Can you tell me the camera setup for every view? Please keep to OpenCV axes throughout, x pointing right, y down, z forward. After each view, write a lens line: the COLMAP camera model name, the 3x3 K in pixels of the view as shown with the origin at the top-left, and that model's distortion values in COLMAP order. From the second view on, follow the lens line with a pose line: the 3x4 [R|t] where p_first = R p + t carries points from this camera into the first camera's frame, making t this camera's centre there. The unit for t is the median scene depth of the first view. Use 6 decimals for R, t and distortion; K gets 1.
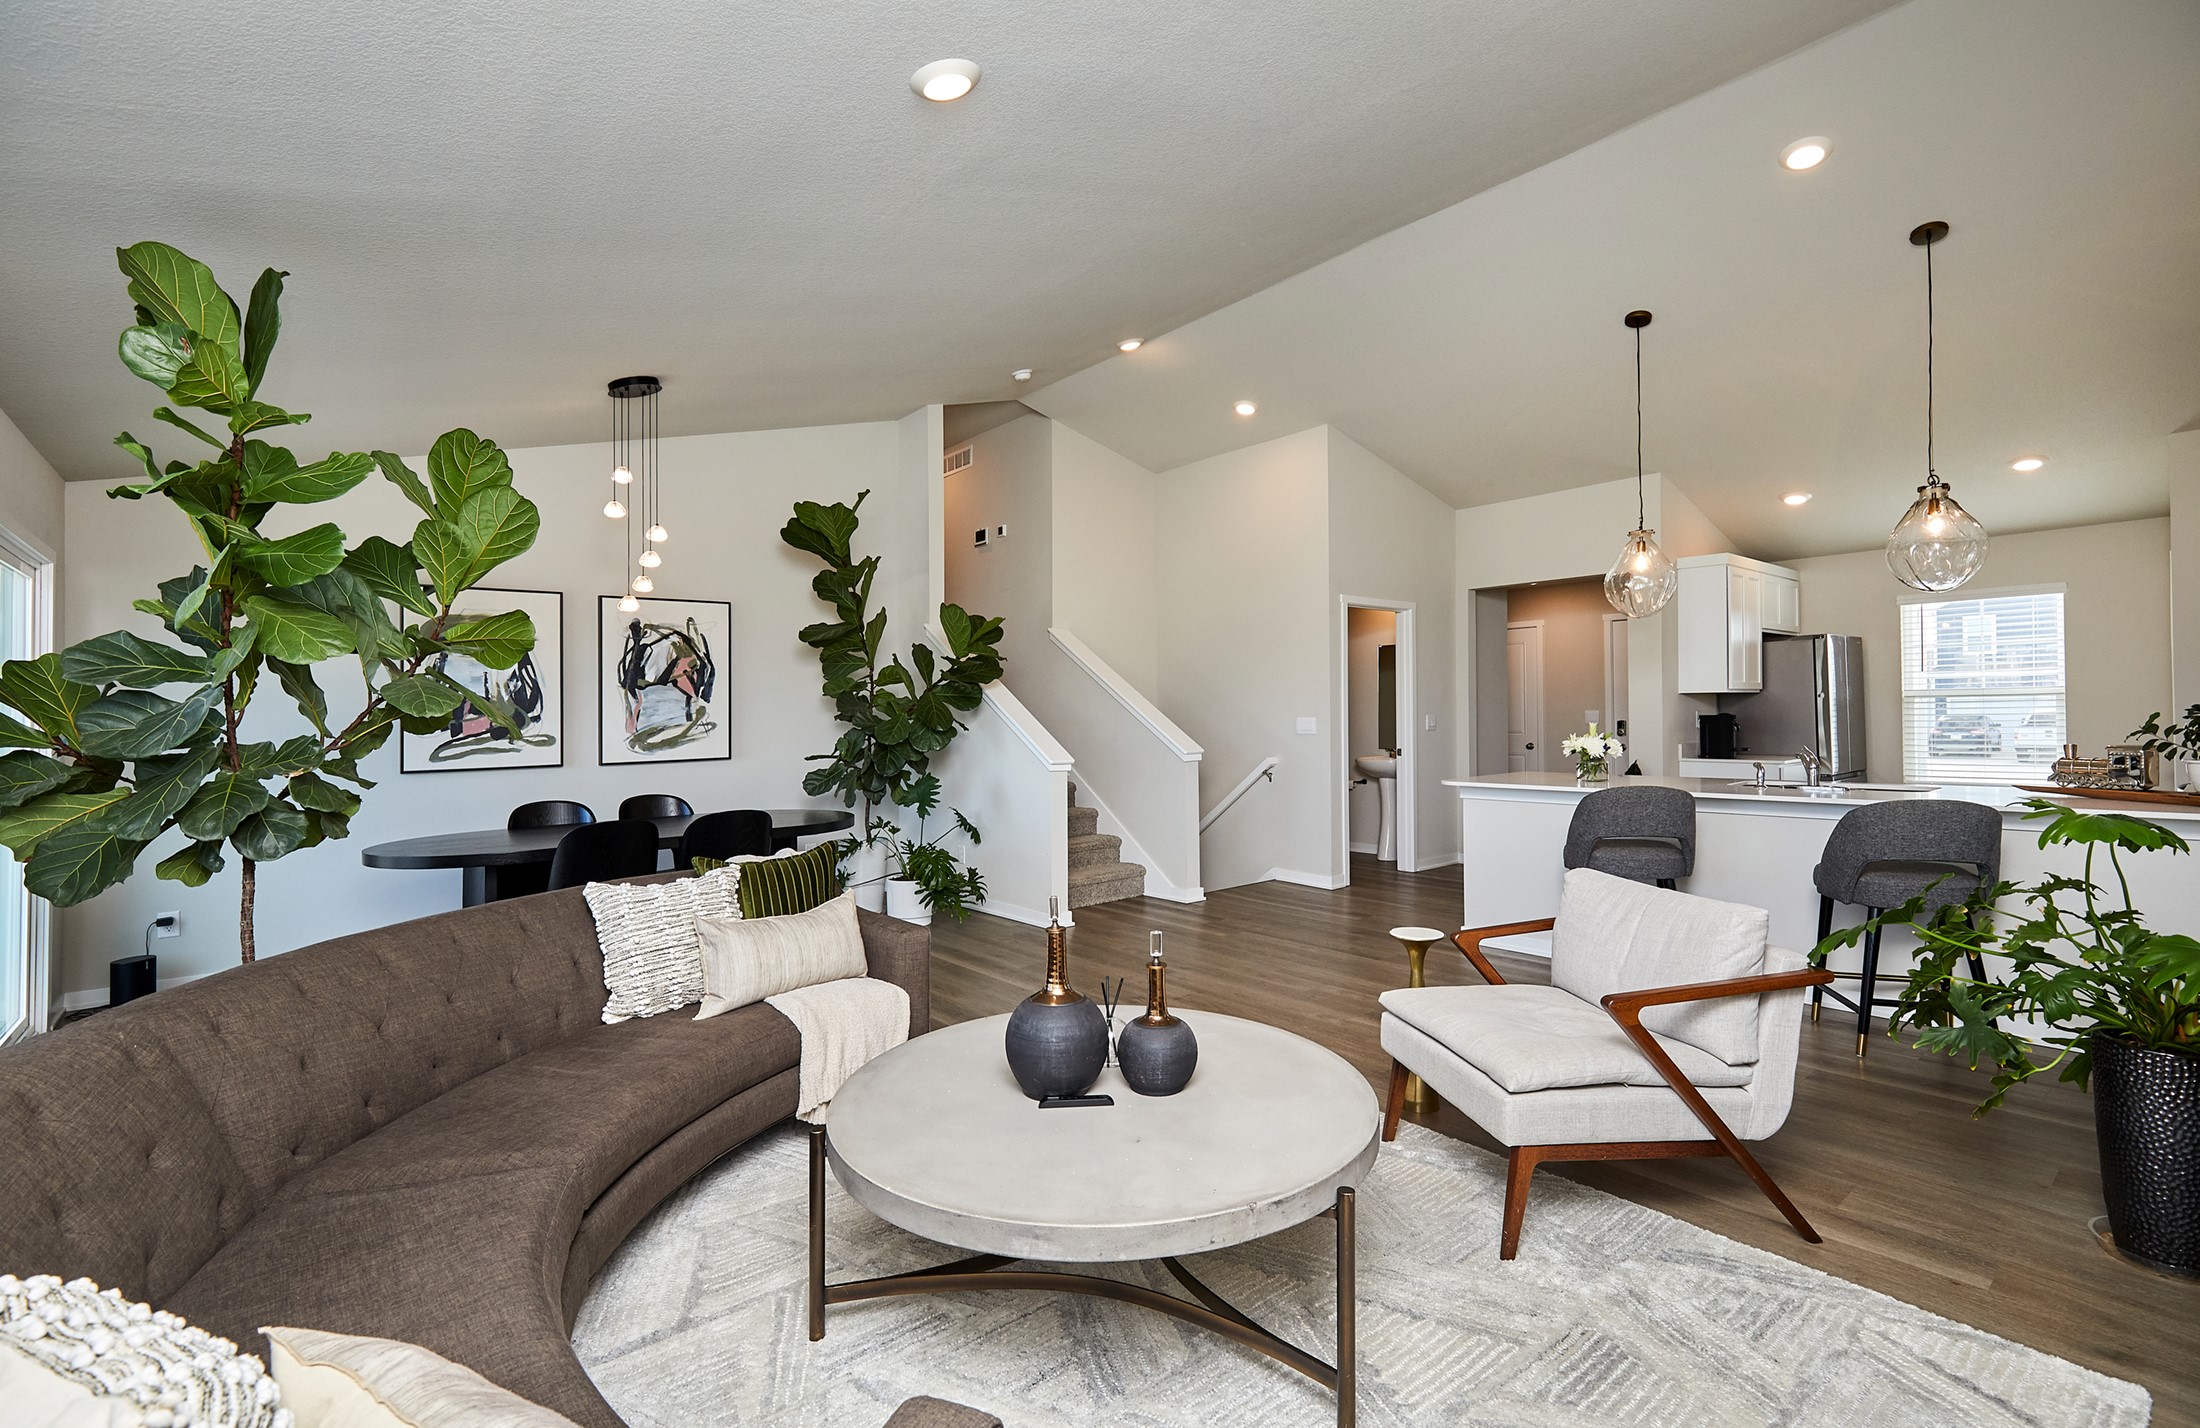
lens RADIAL K [[966.3, 0, 1104.8], [0, 966.3, 703.1], [0, 0, 1]] dist [-0.007416, 0.000279]
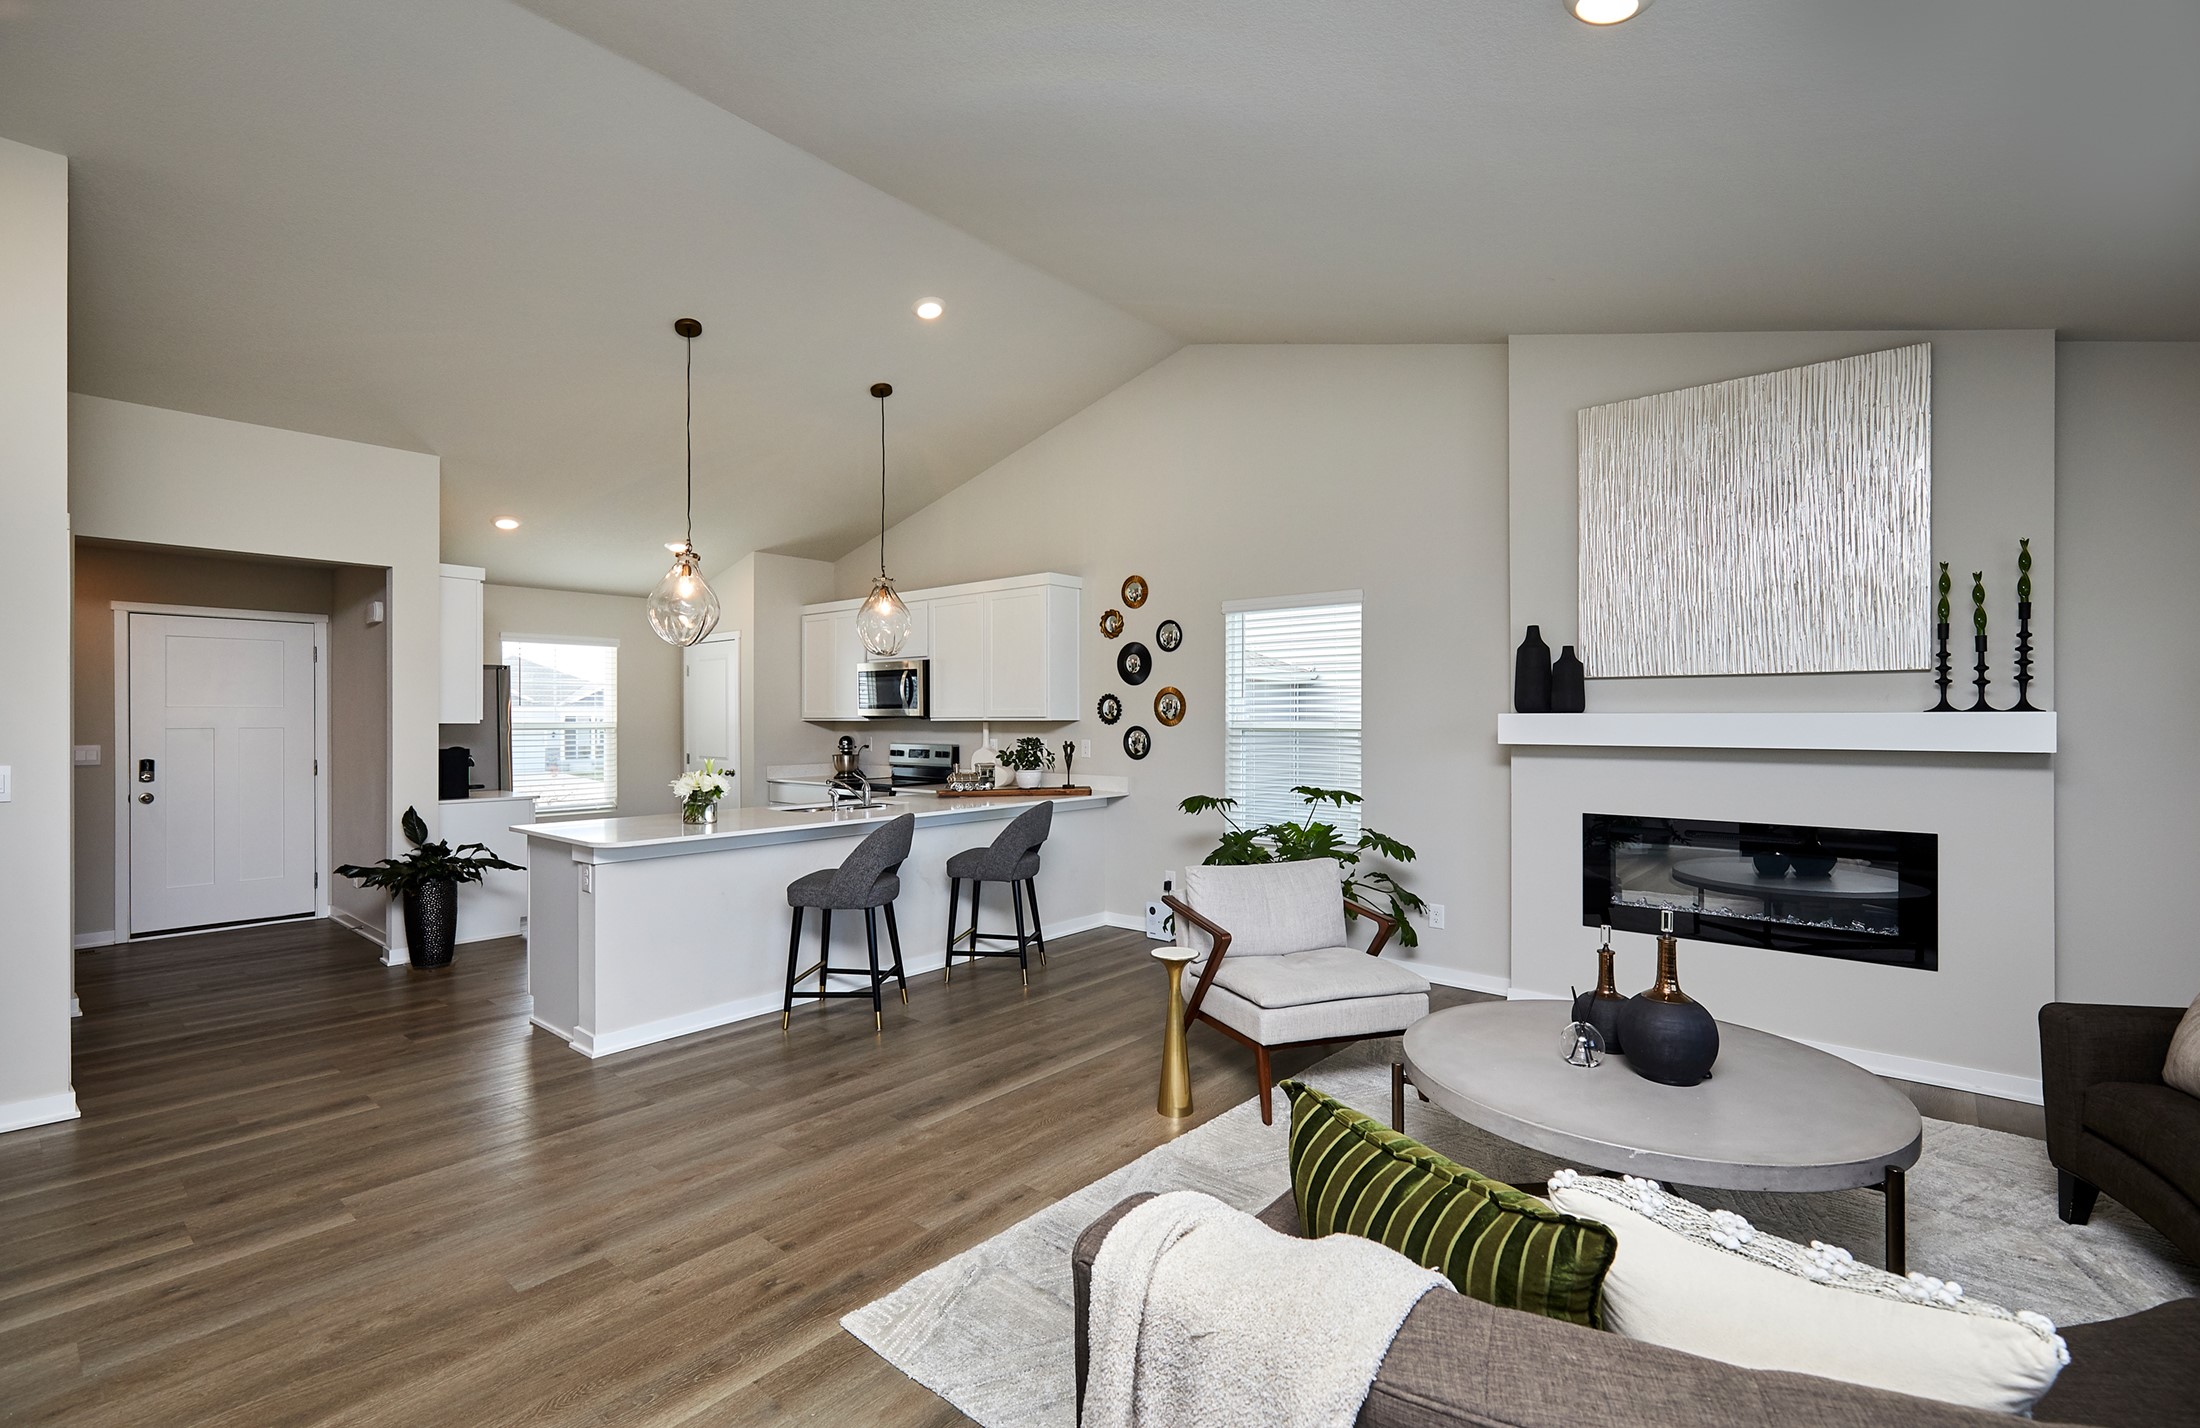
lens RADIAL K [[966.3, 0, 1090.2], [0, 966.3, 723.5], [0, 0, 1]] dist [-0.007416, 0.000279]
pose [[-0.156200, 0.012681, 0.987644, -0.383119], [-0.006123, 0.999886, -0.013807, -0.001035], [-0.987706, -0.008204, -0.156105, 0.662749]]
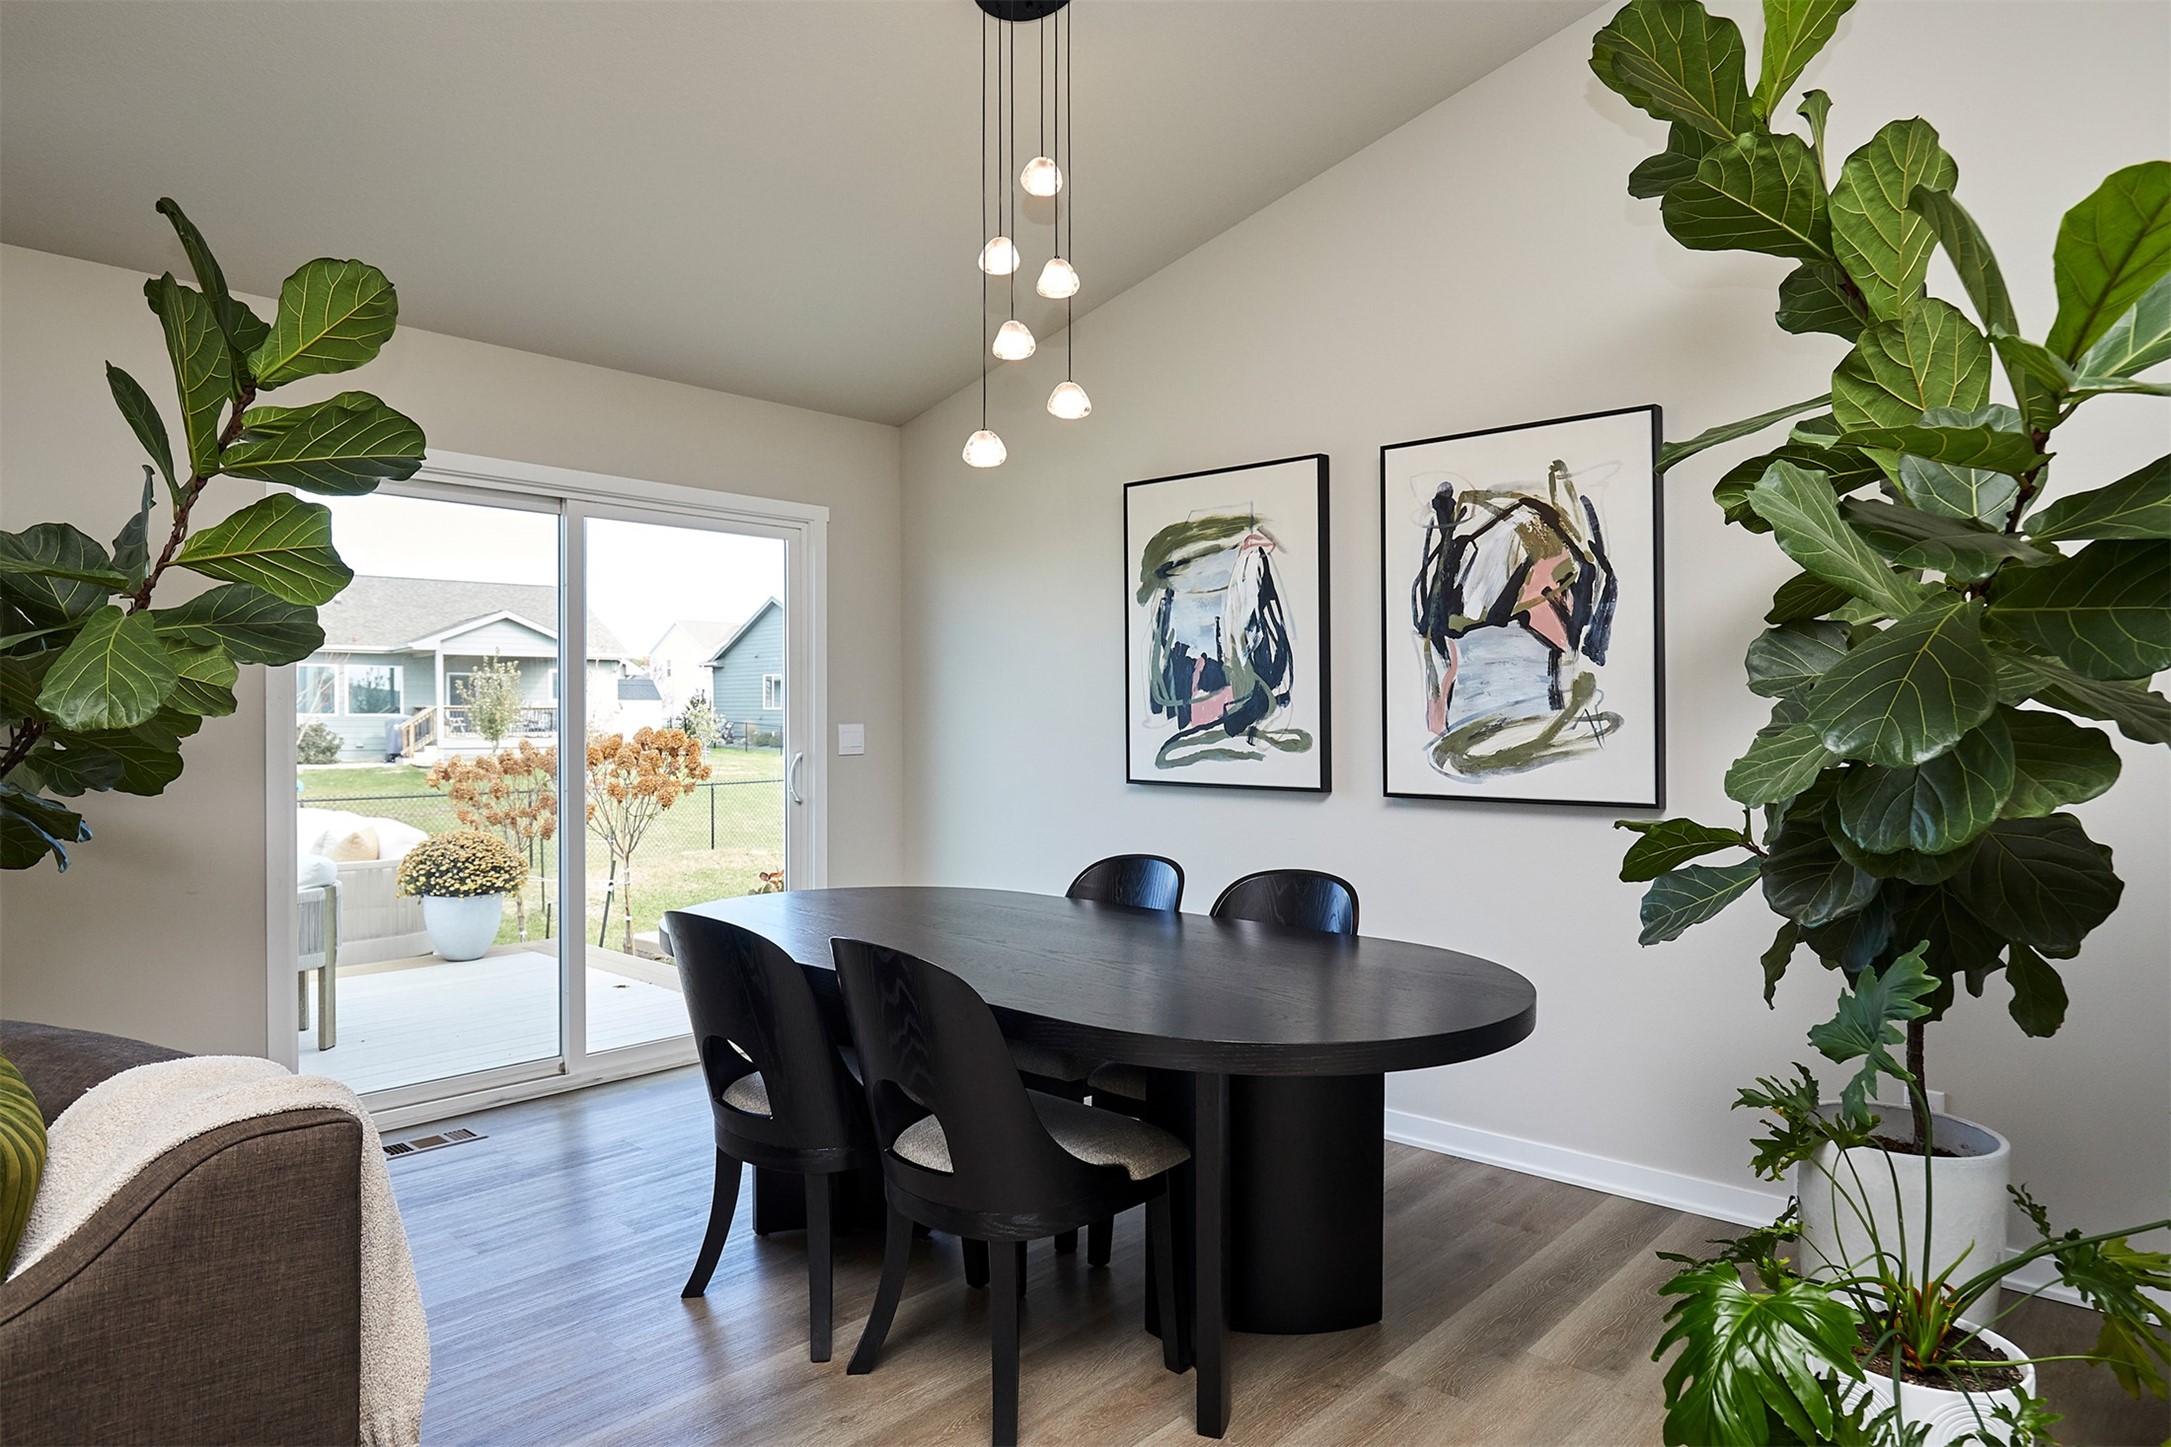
lens RADIAL K [[1292.0, 0, 1120.0], [0, 1292.0, 715.5], [0, 0, 1]] dist [-0.007909, -0.002193]
pose [[0.154194, 0.020492, -0.987828, 0.097549], [0.005042, 0.999756, 0.021527, 0.008725], [0.988028, -0.008300, 0.154053, 0.752616]]
